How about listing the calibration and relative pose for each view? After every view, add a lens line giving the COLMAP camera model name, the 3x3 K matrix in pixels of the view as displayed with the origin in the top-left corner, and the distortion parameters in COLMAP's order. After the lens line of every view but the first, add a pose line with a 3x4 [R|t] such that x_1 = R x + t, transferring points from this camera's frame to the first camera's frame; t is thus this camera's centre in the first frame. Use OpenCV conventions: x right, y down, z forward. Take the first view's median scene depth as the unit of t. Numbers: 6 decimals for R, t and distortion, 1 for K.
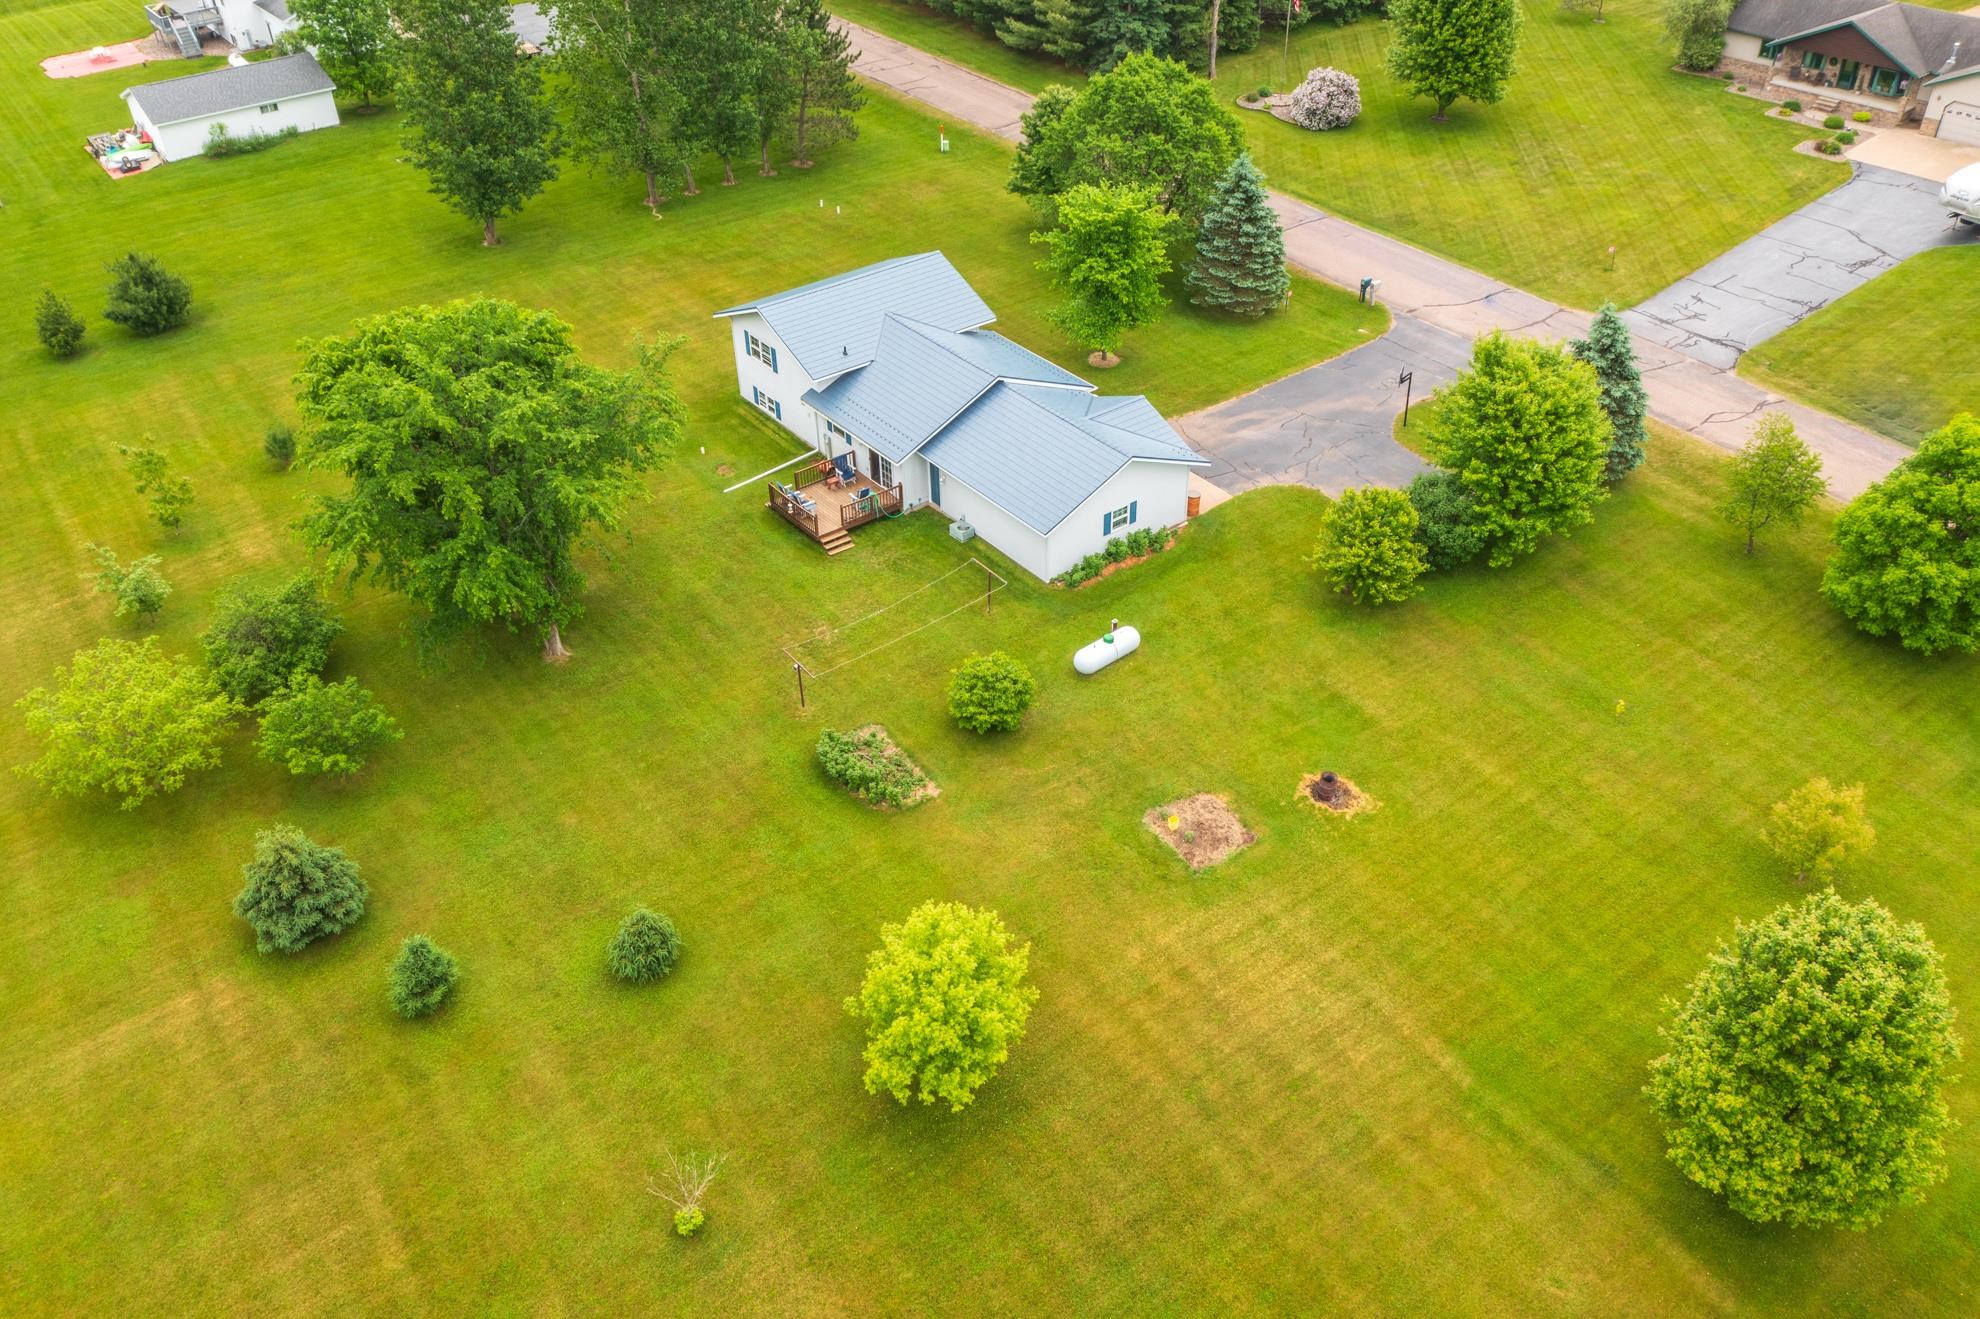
lens RADIAL K [[1557.4, 0, 999.8], [0, 1557.4, 664.5], [0, 0, 1]] dist [-0.026511, 0.009746]
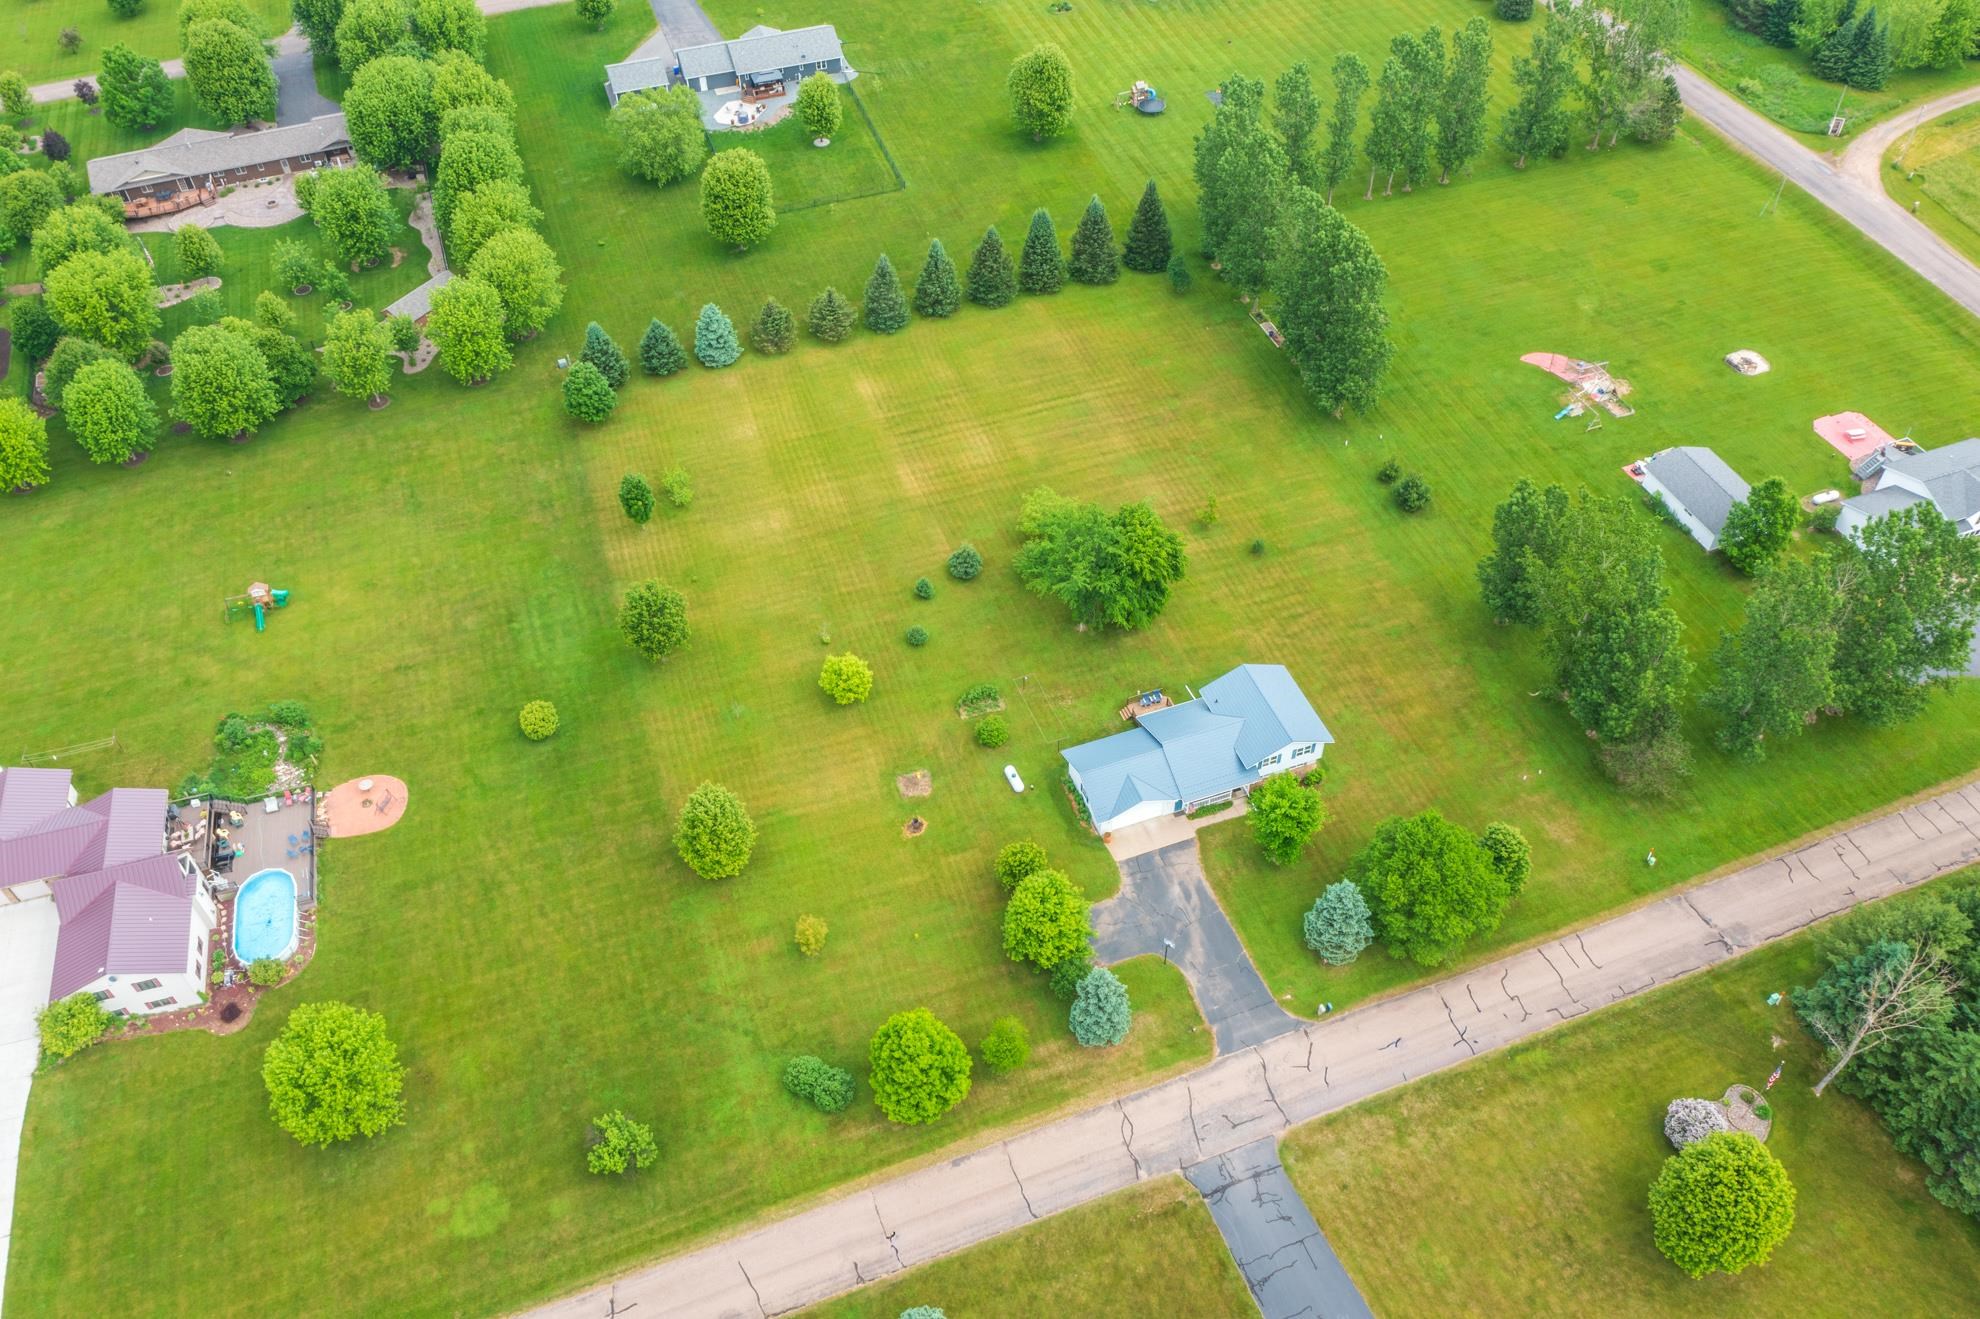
lens RADIAL K [[1557.4, 0, 999.8], [0, 1557.4, 664.5], [0, 0, 1]] dist [-0.026511, 0.009746]
pose [[-0.304195, 0.712168, -0.632679, 1.308731], [-0.559079, 0.404274, 0.723874, -1.610998], [0.771295, 0.573916, 0.275180, 0.173819]]
